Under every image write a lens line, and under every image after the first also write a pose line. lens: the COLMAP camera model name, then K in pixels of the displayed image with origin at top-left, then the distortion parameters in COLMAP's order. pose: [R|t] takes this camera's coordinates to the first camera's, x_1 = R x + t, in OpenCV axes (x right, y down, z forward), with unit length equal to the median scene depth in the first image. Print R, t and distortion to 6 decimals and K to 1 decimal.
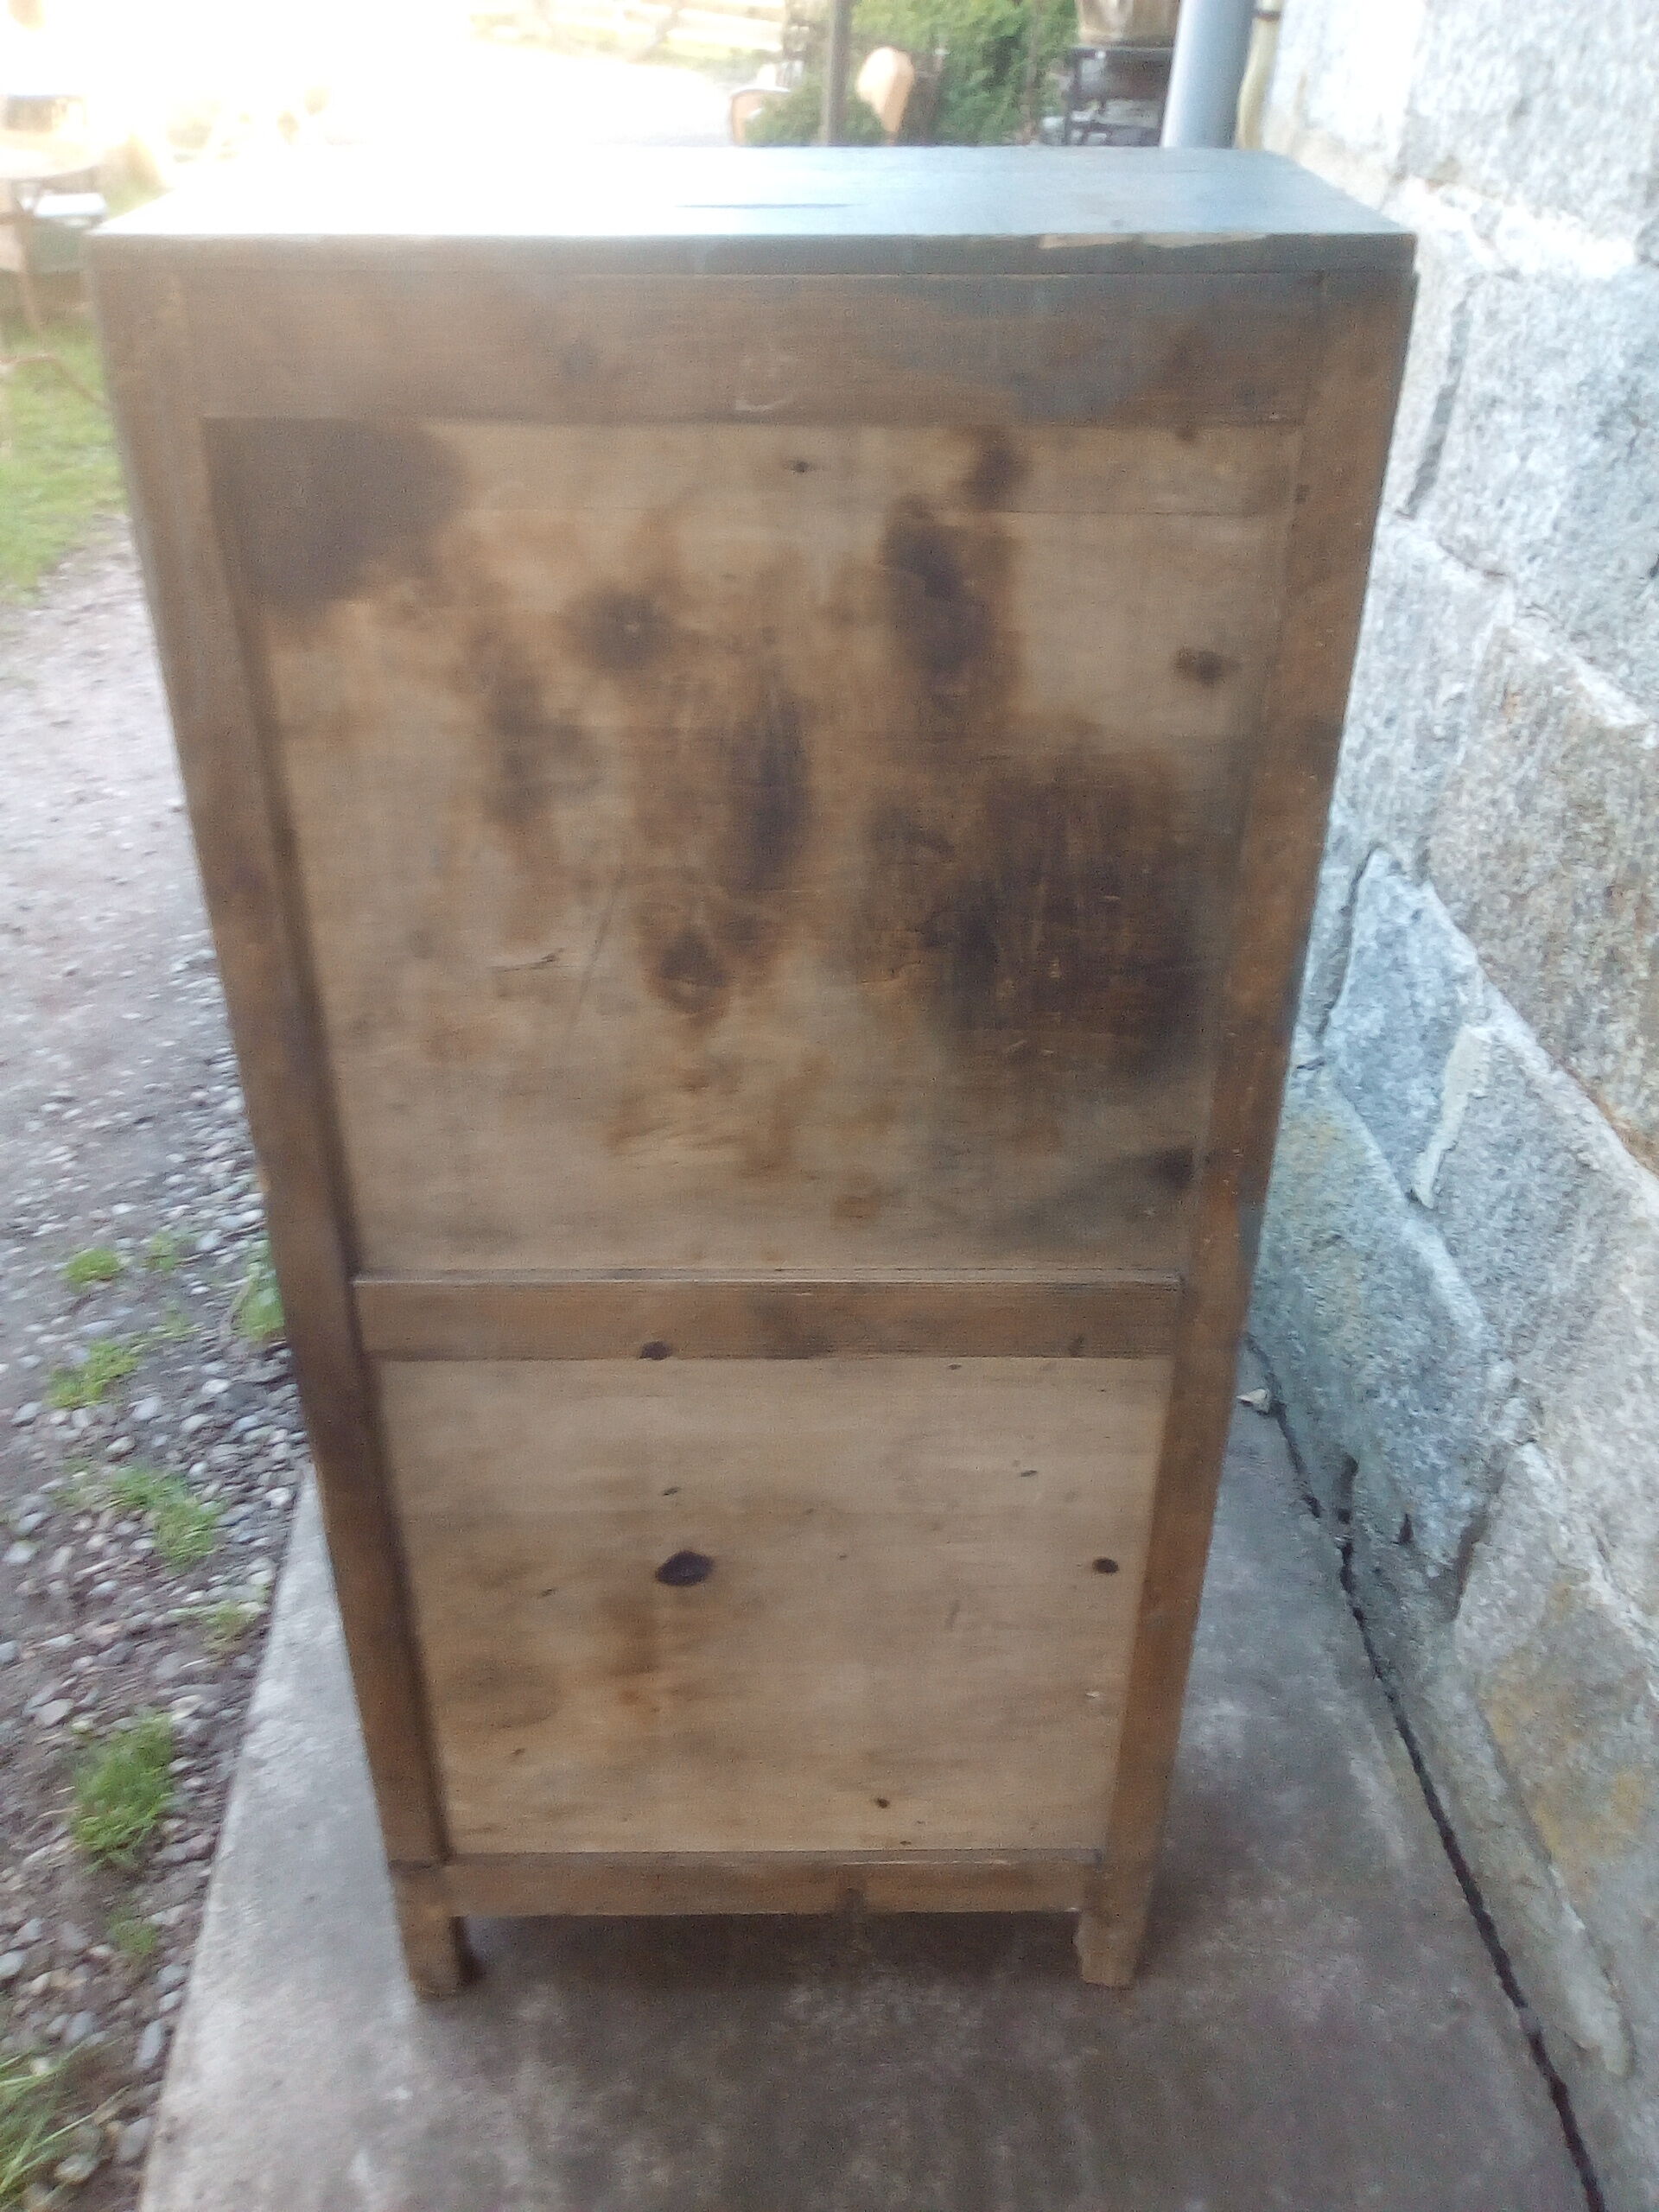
lens RADIAL K [[1808.6, 0, 823.1], [0, 1808.6, 1114.8], [0, 0, 1]] dist [0.030849, -0.100820]
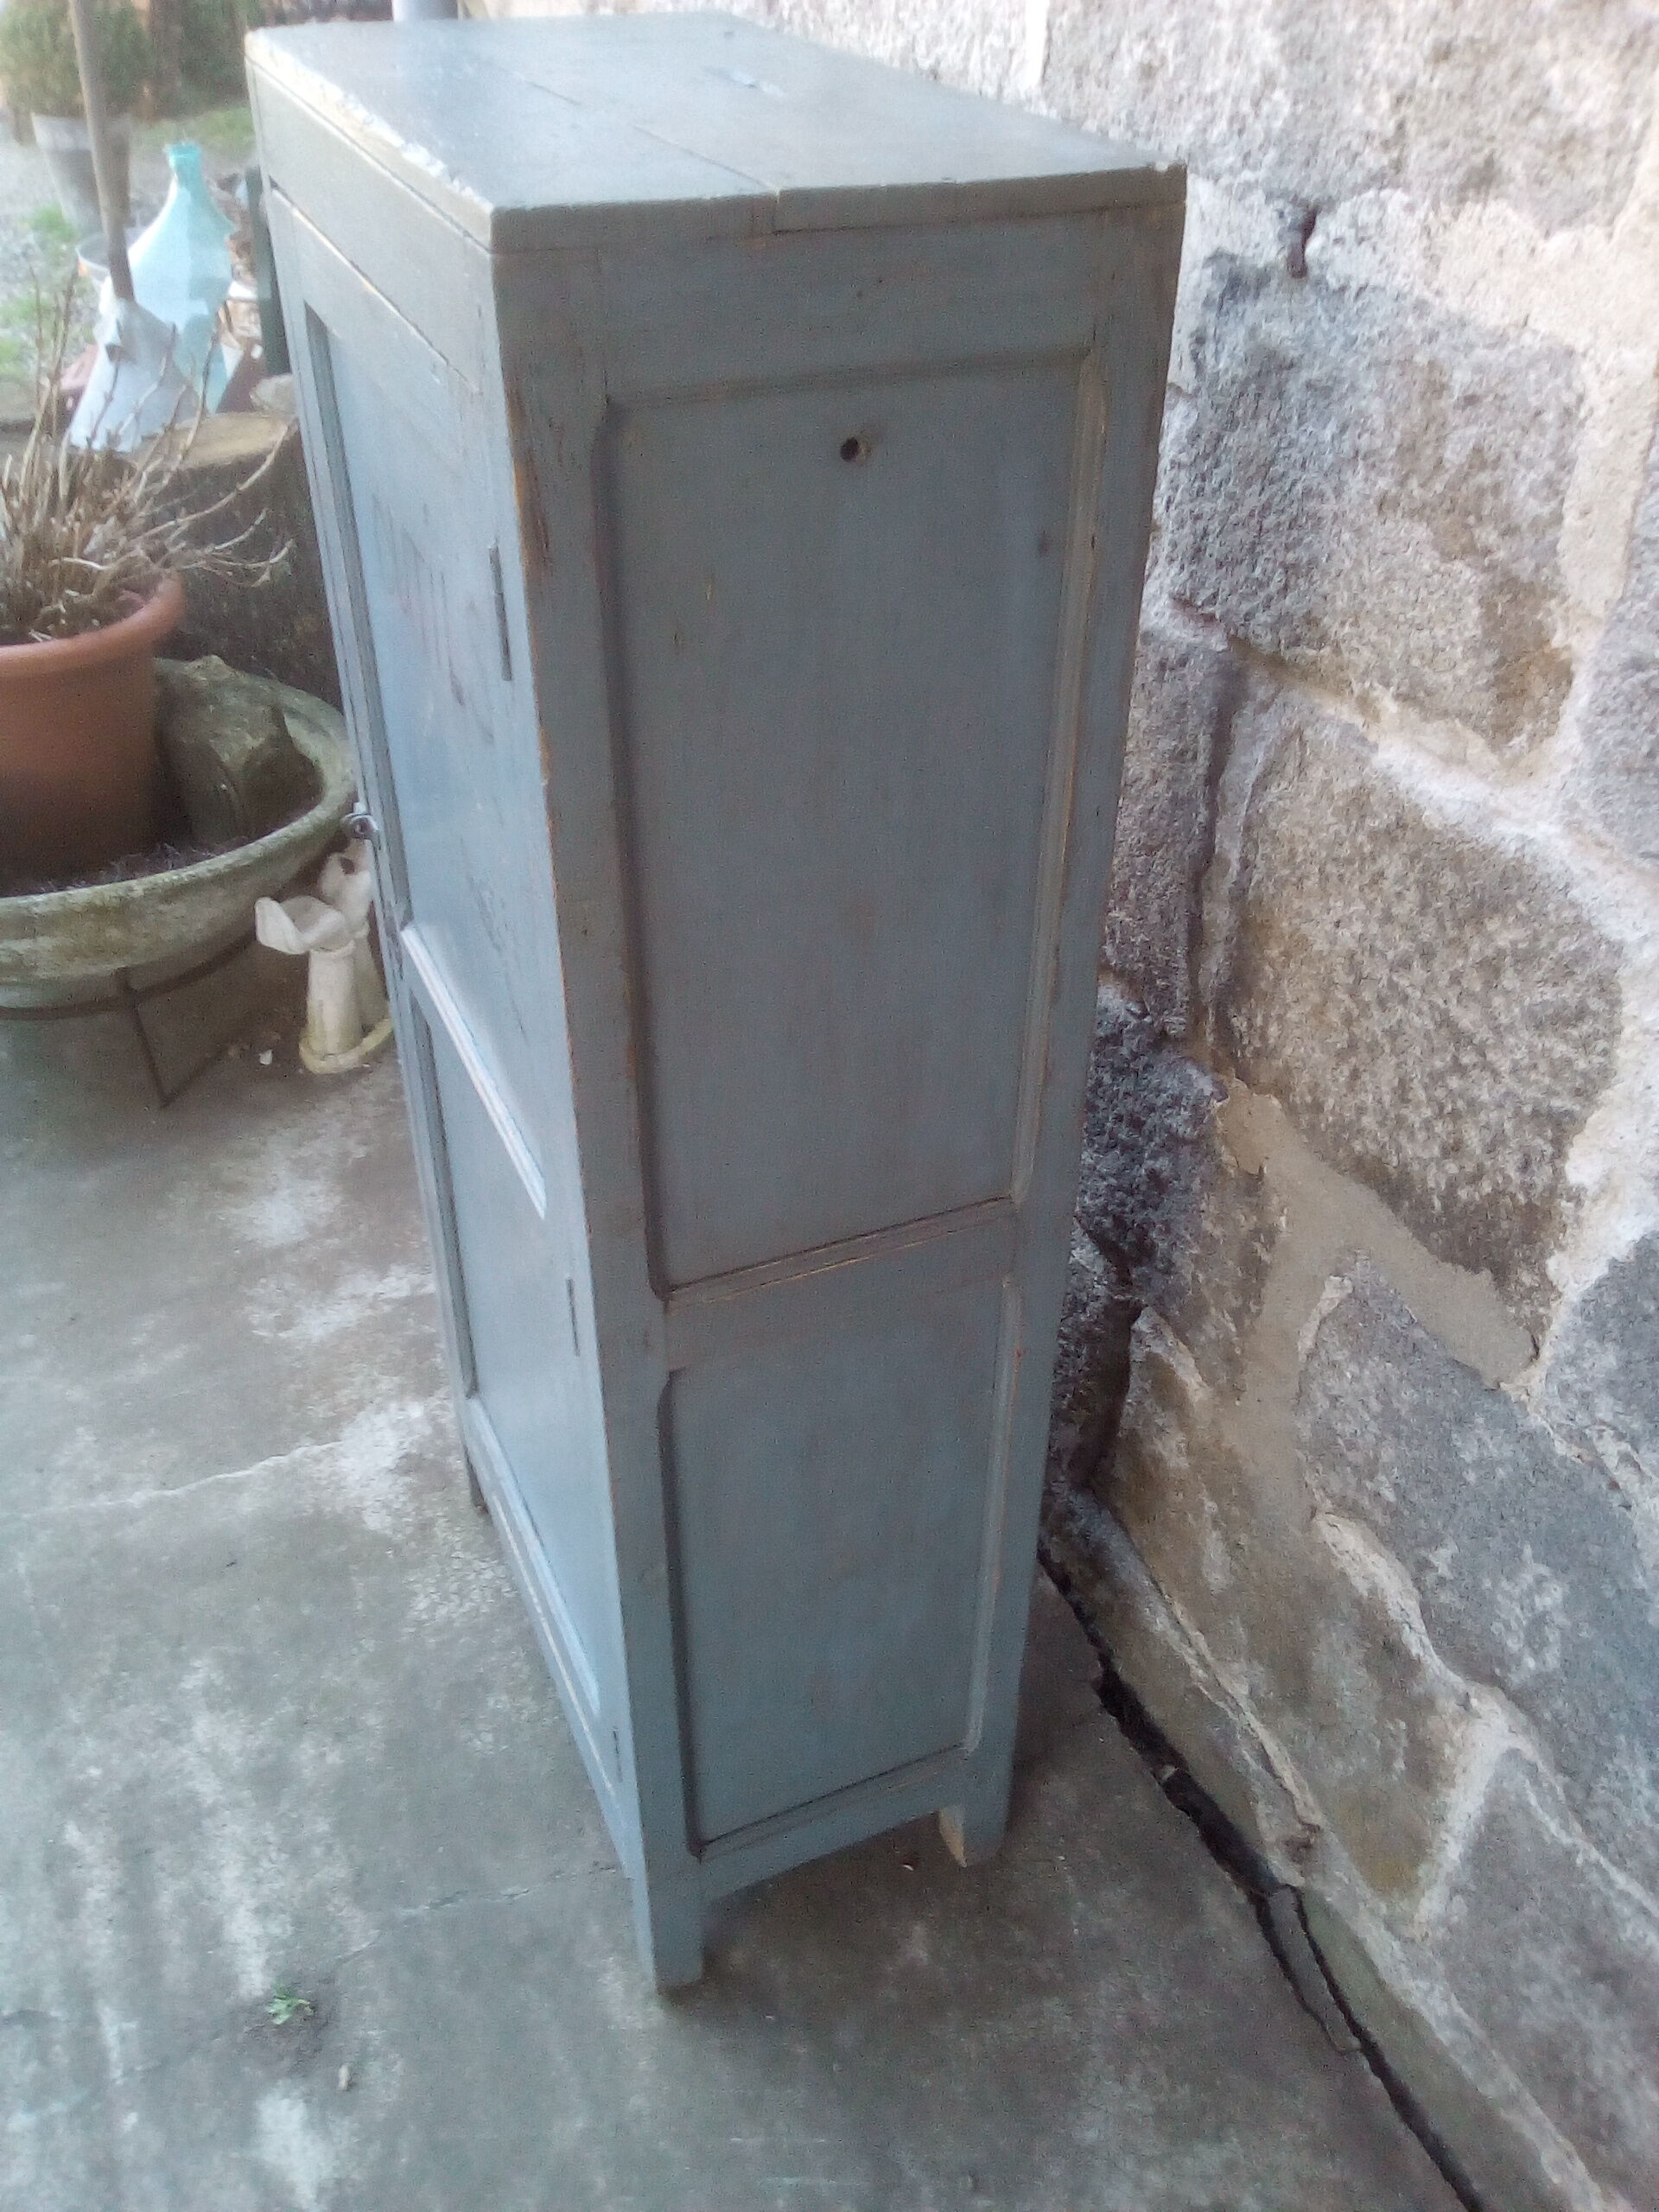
lens RADIAL K [[1808.6, 0, 826.5], [0, 1808.6, 1117.5], [0, 0, 1]] dist [0.030849, -0.100820]
pose [[0.936608, -0.224477, 0.269026, -0.009967], [0.209159, 0.974206, 0.084702, 0.115463], [-0.281101, -0.023063, 0.959401, -0.199488]]
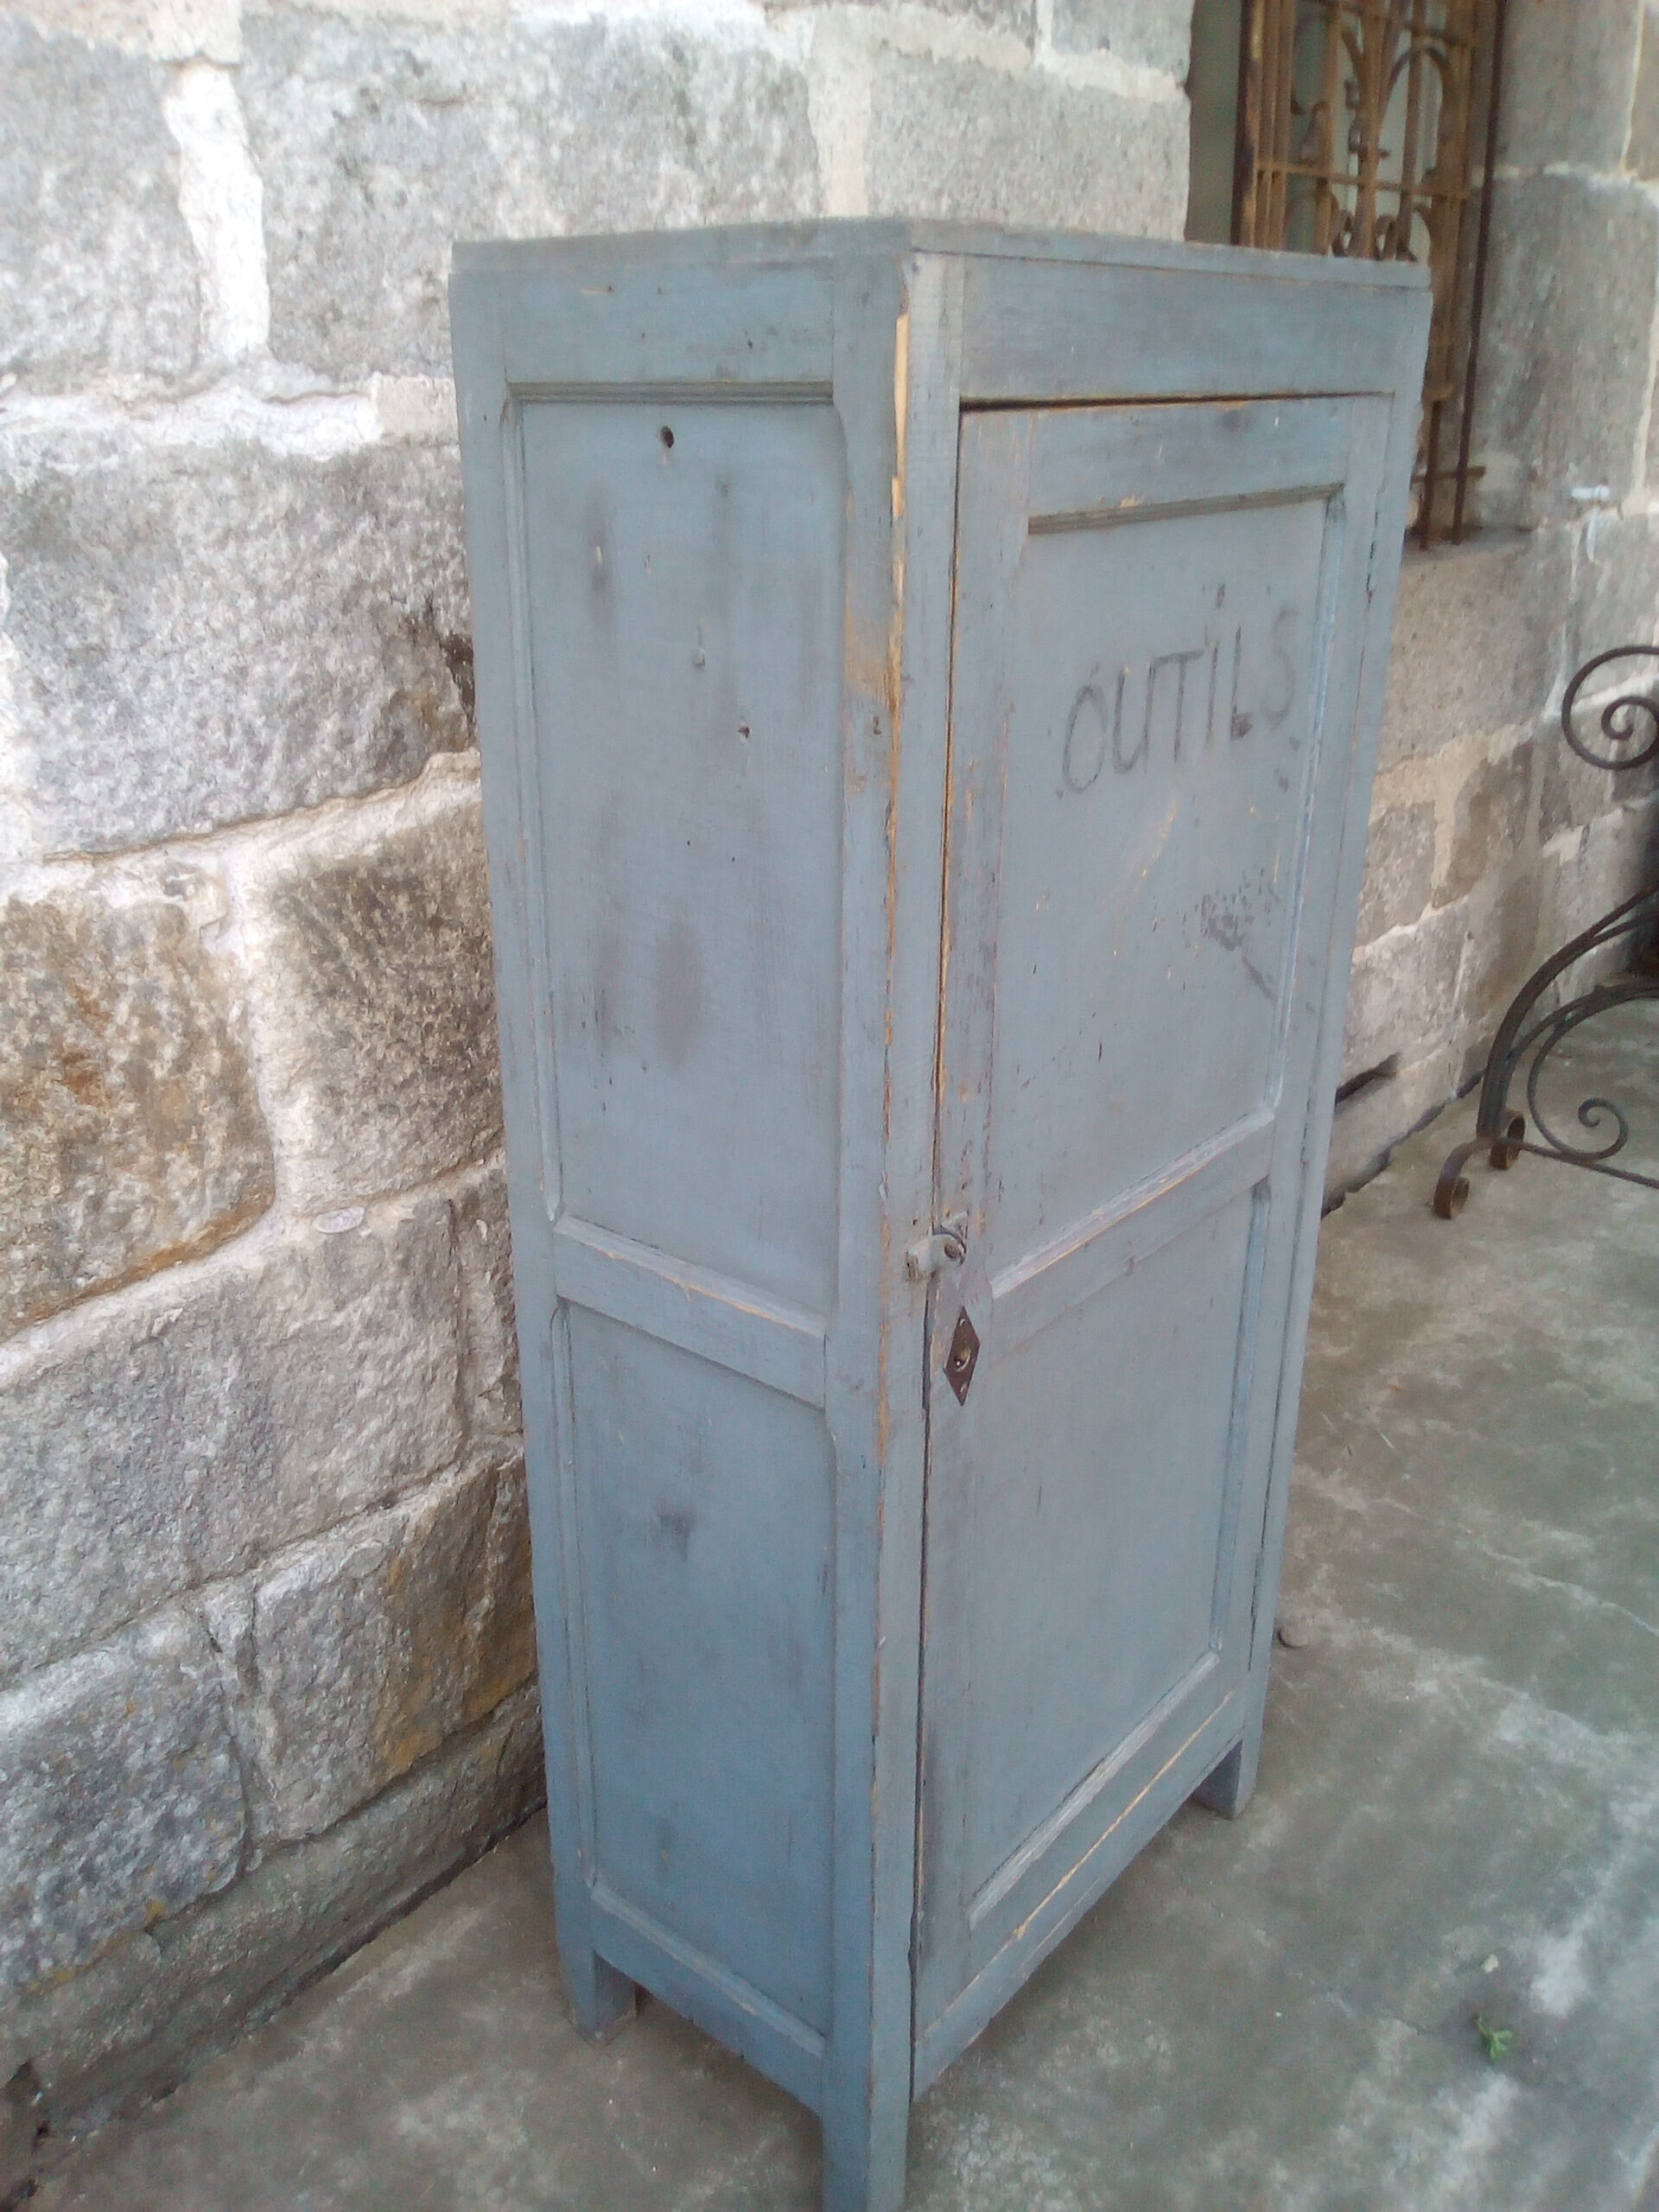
lens RADIAL K [[1808.6, 0, 819.5], [0, 1808.6, 1107.1], [0, 0, 1]] dist [0.030849, -0.100820]
pose [[-0.734348, -0.280651, 0.618035, -0.294858], [0.360852, 0.609774, 0.705664, -0.473364], [-0.574907, 0.741223, -0.346513, 0.878379]]
